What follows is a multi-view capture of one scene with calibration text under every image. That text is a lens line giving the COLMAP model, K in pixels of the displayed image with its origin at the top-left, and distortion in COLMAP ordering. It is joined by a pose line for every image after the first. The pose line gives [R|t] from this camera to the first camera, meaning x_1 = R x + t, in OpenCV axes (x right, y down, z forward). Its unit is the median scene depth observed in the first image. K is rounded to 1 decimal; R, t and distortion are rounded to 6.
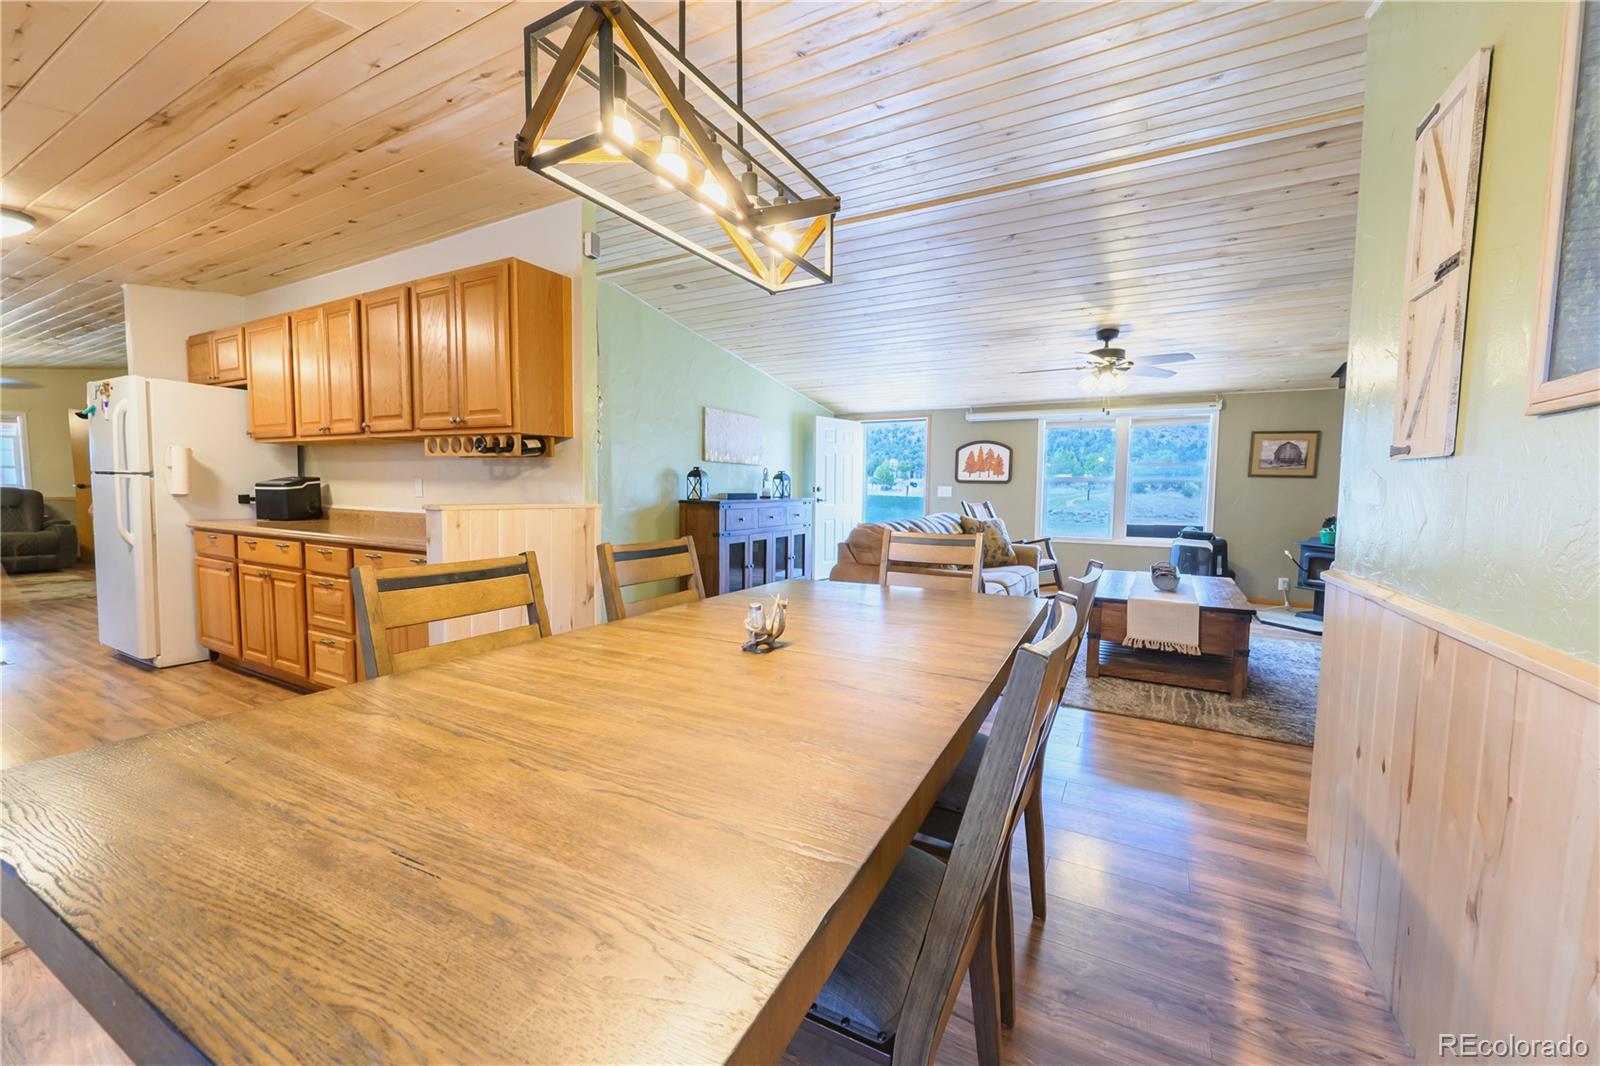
lens RADIAL K [[624.6, 0, 796.8], [0, 624.6, 531.3], [0, 0, 1]] dist [-0.001600, 0.000522]
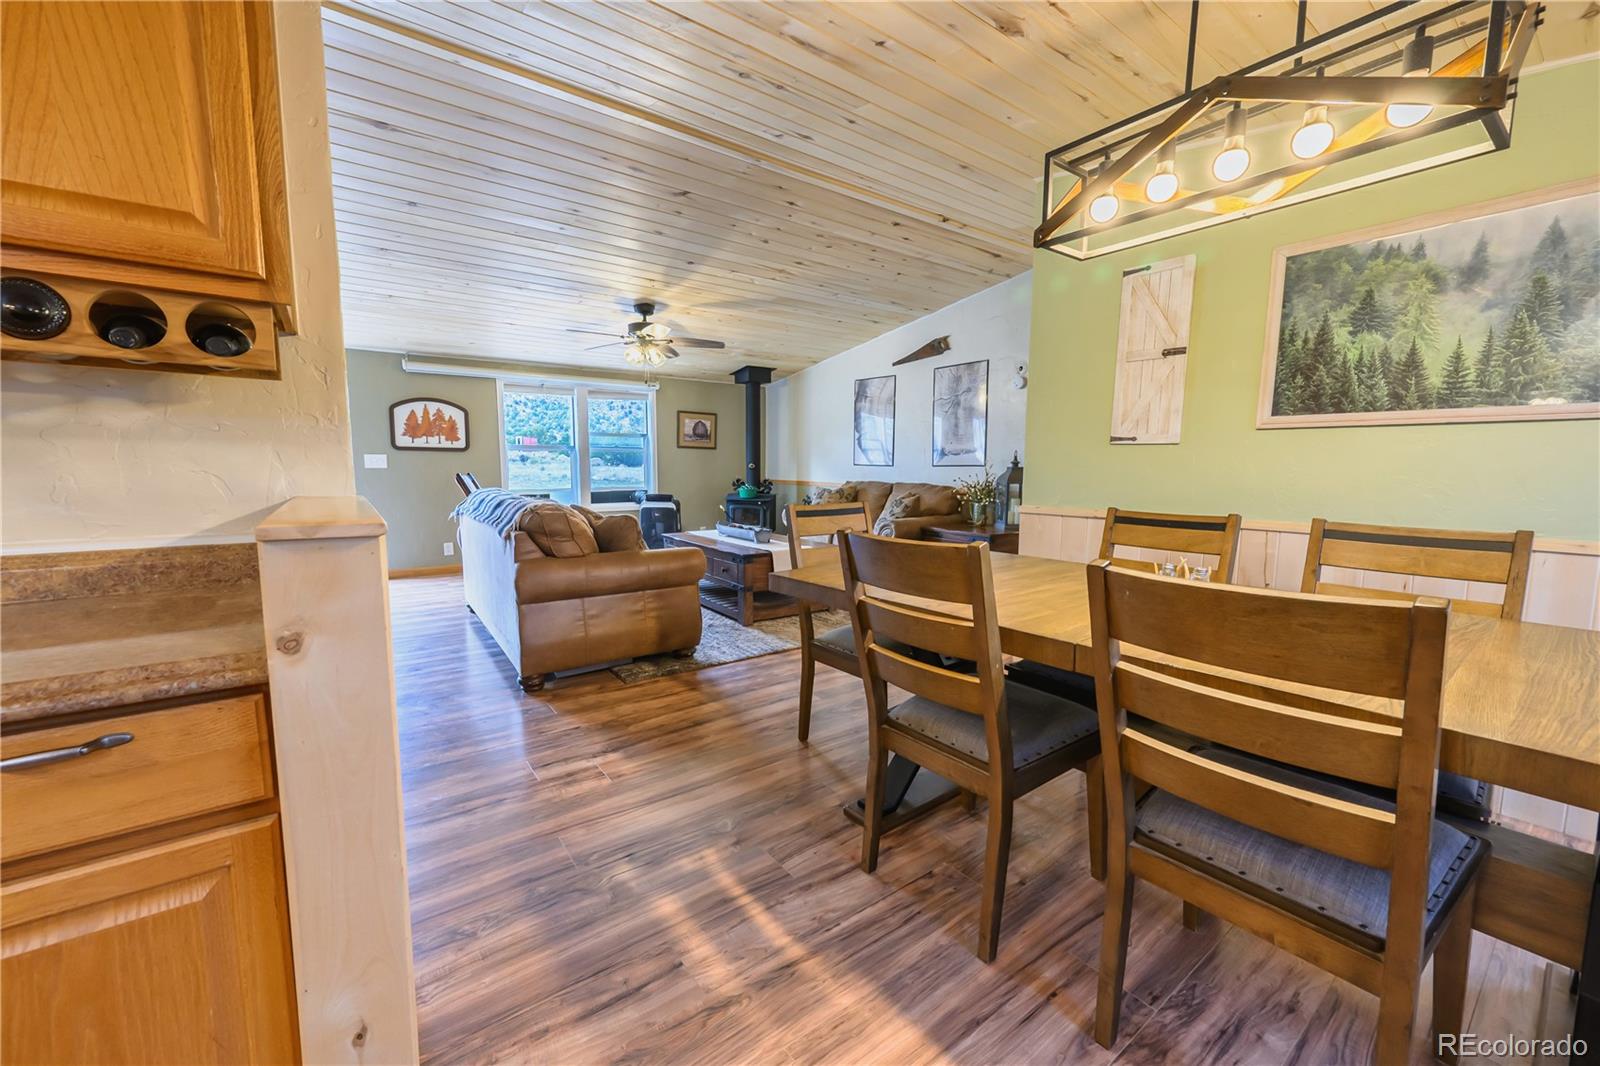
lens RADIAL K [[624.6, 0, 803.0], [0, 624.6, 533.7], [0, 0, 1]] dist [-0.001600, 0.000522]
pose [[0.415641, -0.110994, 0.902731, -0.367404], [0.061201, 0.993689, 0.093999, -0.024219], [-0.907468, 0.016178, 0.419811, 0.325148]]
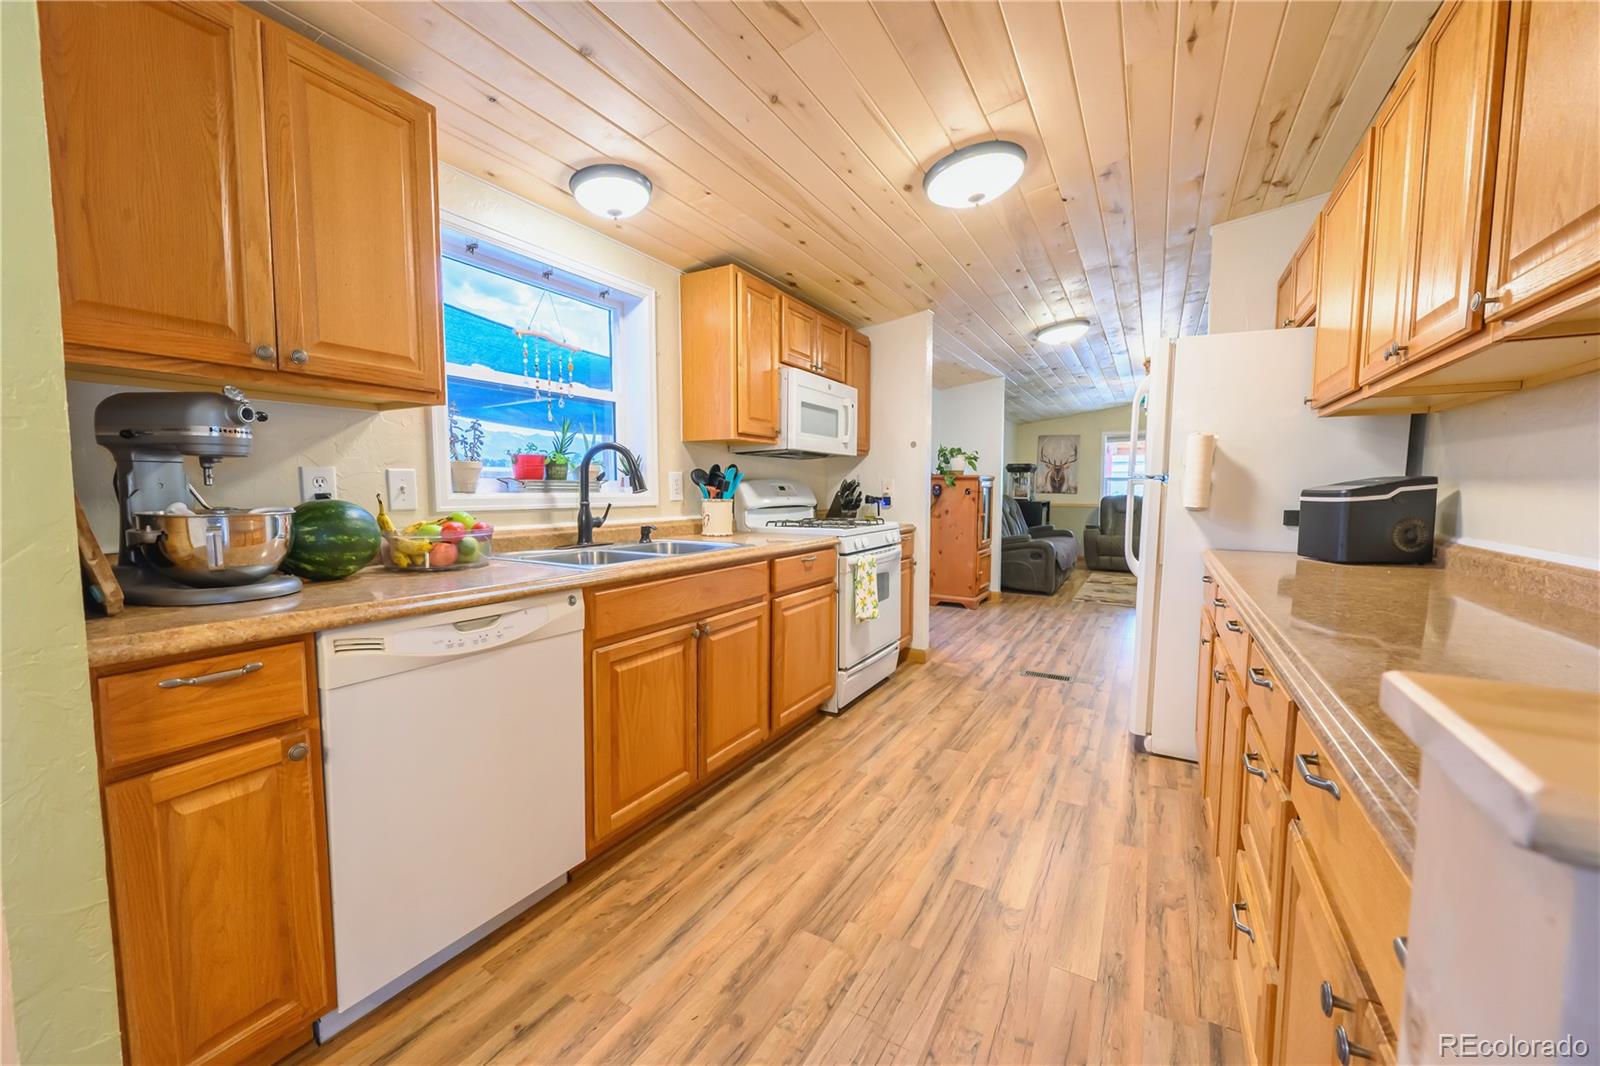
lens RADIAL K [[624.6, 0, 800.8], [0, 624.6, 535.0], [0, 0, 1]] dist [-0.001600, 0.000522]
pose [[-0.017564, 0.064427, -0.997768, -0.241871], [-0.073108, 0.995168, 0.065546, -0.031725], [0.997169, 0.074096, -0.012769, 0.443149]]
